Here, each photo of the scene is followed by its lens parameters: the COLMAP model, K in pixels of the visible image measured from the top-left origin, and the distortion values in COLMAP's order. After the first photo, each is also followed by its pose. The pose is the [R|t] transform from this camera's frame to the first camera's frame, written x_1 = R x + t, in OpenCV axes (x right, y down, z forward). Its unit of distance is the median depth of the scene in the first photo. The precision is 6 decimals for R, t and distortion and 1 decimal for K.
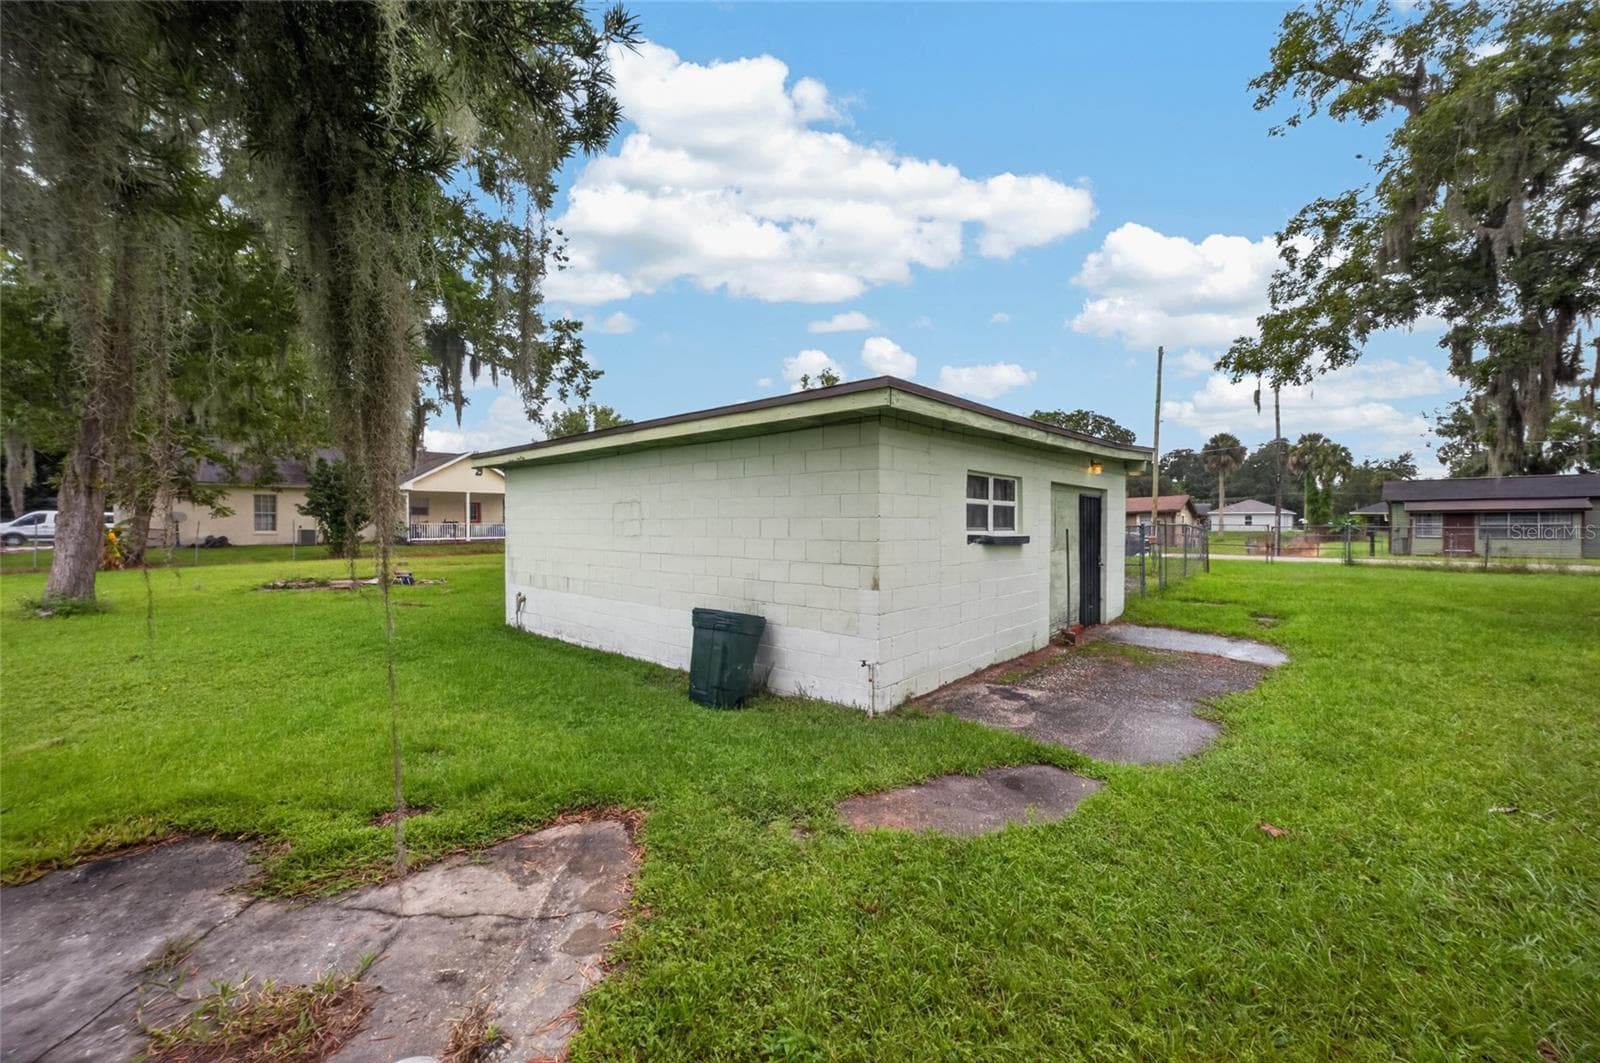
lens RADIAL K [[628.7, 0, 791.2], [0, 628.7, 526.4], [0, 0, 1]] dist [-0.003123, 0.000074]
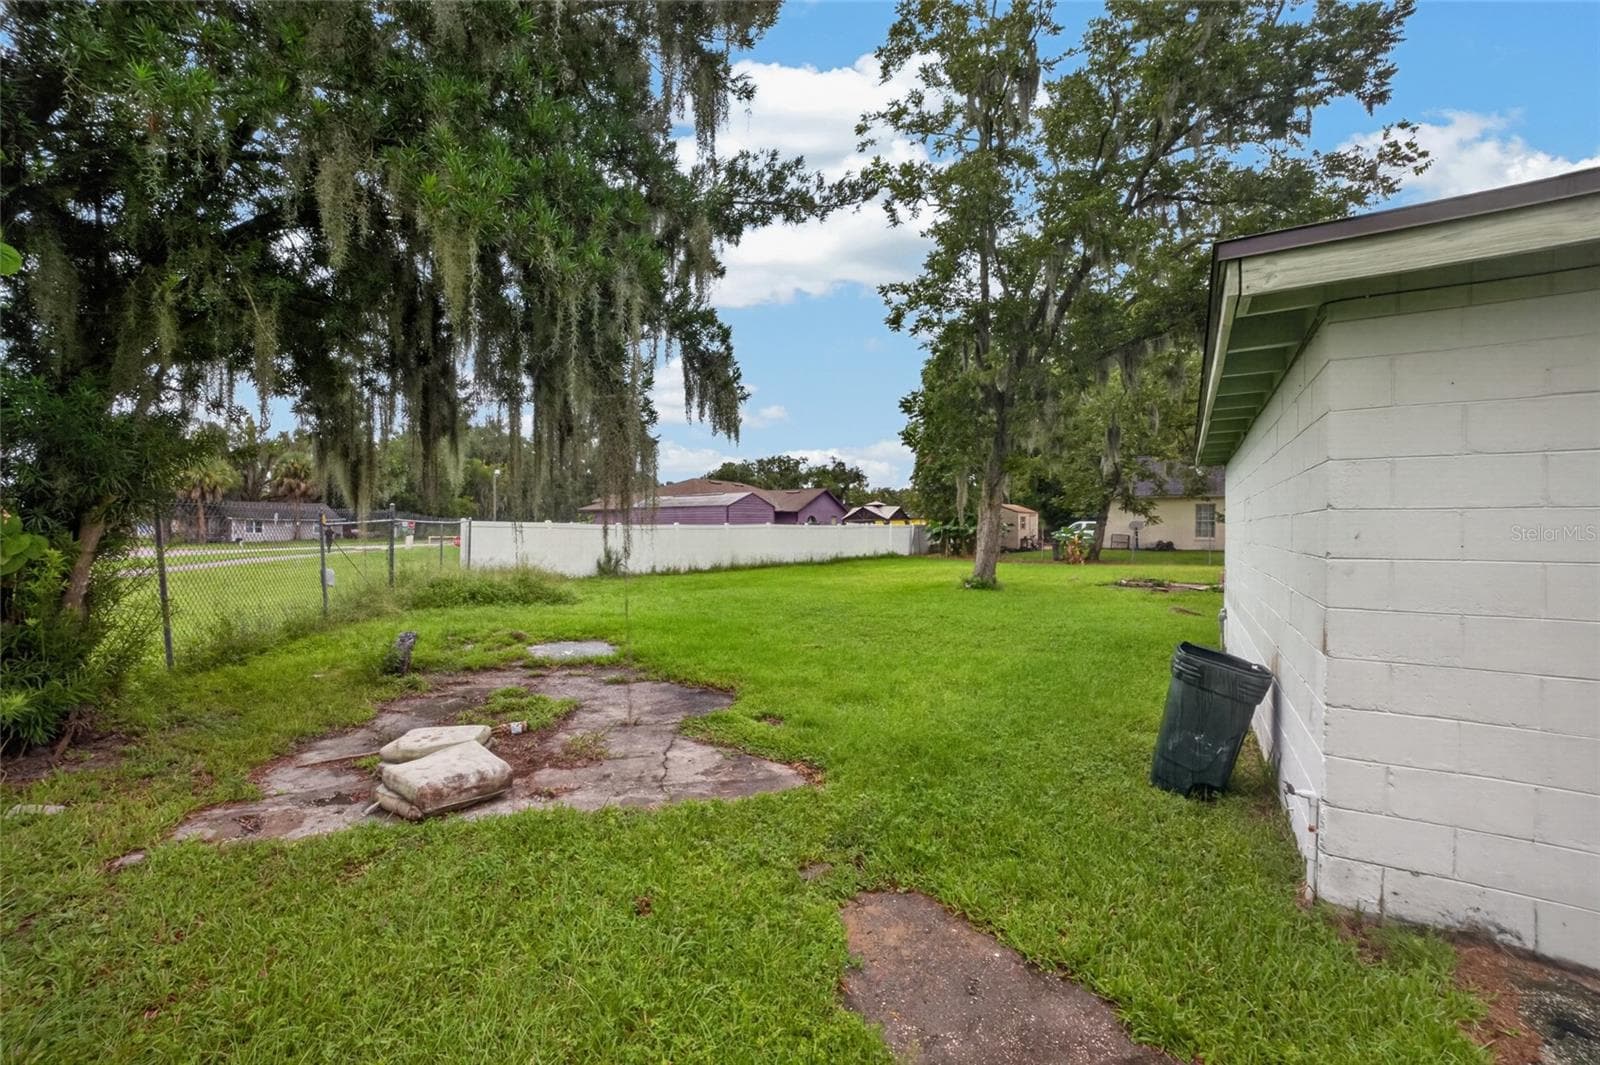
lens RADIAL K [[628.7, 0, 791.2], [0, 628.7, 527.4], [0, 0, 1]] dist [-0.003123, 0.000074]
pose [[0.186021, -0.003319, -0.982540, 0.862376], [-0.007198, 0.999963, -0.004741, 0.005179], [0.982519, 0.007954, 0.185990, 0.765156]]
